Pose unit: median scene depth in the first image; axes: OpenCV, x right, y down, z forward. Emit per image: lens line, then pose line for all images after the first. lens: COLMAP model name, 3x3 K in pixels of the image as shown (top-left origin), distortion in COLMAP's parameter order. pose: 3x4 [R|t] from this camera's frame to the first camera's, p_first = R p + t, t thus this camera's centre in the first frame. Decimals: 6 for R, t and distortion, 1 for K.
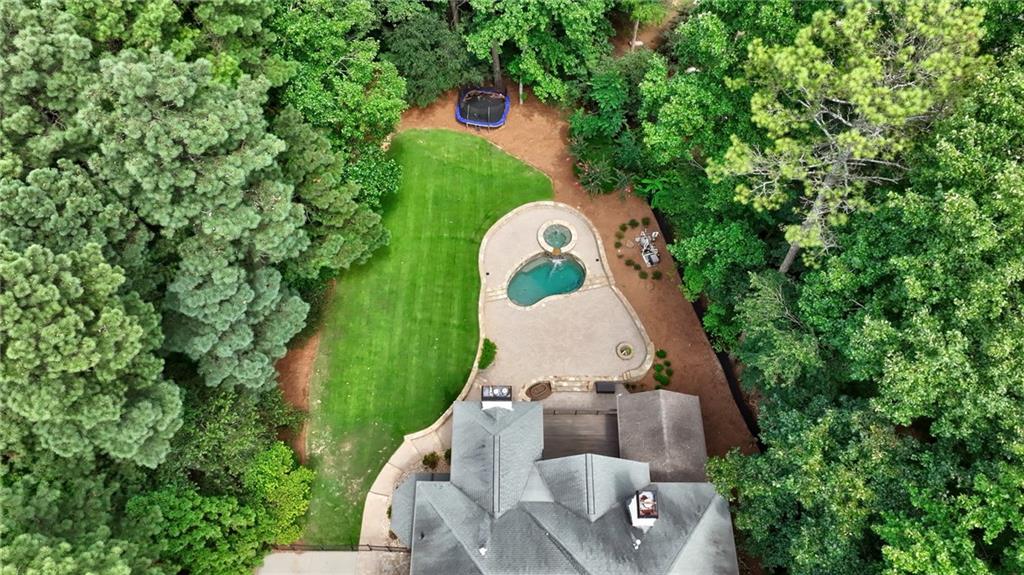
lens RADIAL K [[717.0, 0, 515.2], [0, 717.0, 286.0], [0, 0, 1]] dist [-0.006560, 0.024108]
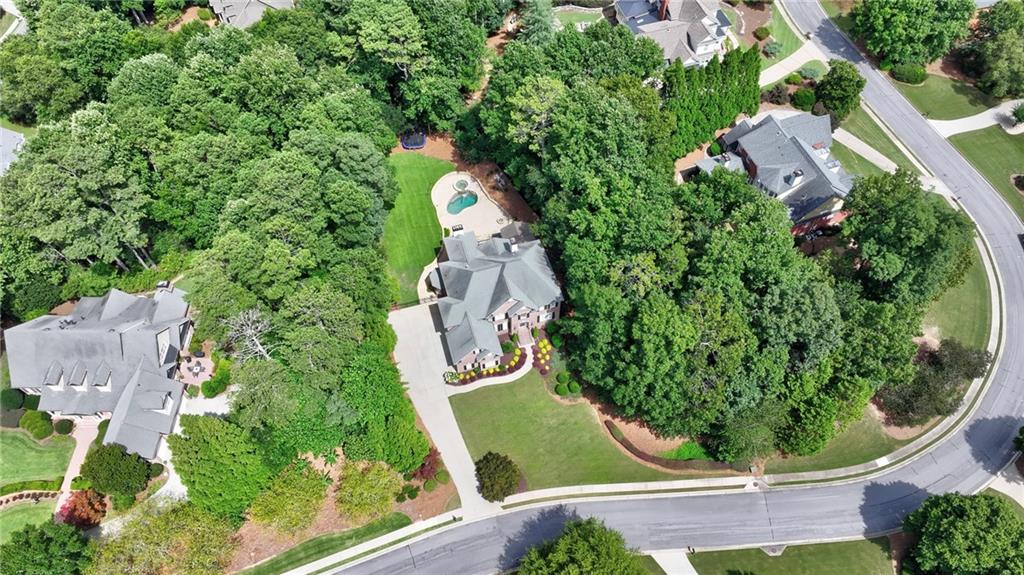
lens RADIAL K [[717.0, 0, 515.2], [0, 717.0, 286.0], [0, 0, 1]] dist [-0.006560, 0.024108]
pose [[0.958256, -0.241052, 0.153753, -0.222978], [0.248973, 0.967905, -0.034237, 0.390467], [-0.140565, 0.071088, 0.987516, -1.369898]]
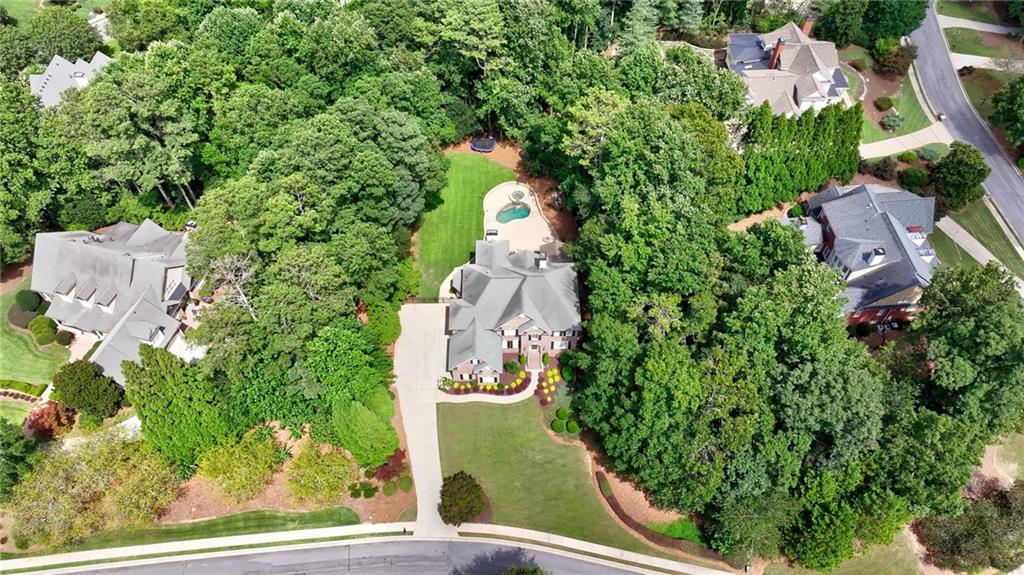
lens RADIAL K [[717.0, 0, 515.2], [0, 717.0, 286.0], [0, 0, 1]] dist [-0.006560, 0.024108]
pose [[0.999800, -0.016113, 0.011858, 0.019639], [0.017403, 0.992831, -0.118253, 0.496859], [-0.009868, 0.118436, 0.992913, -1.245057]]
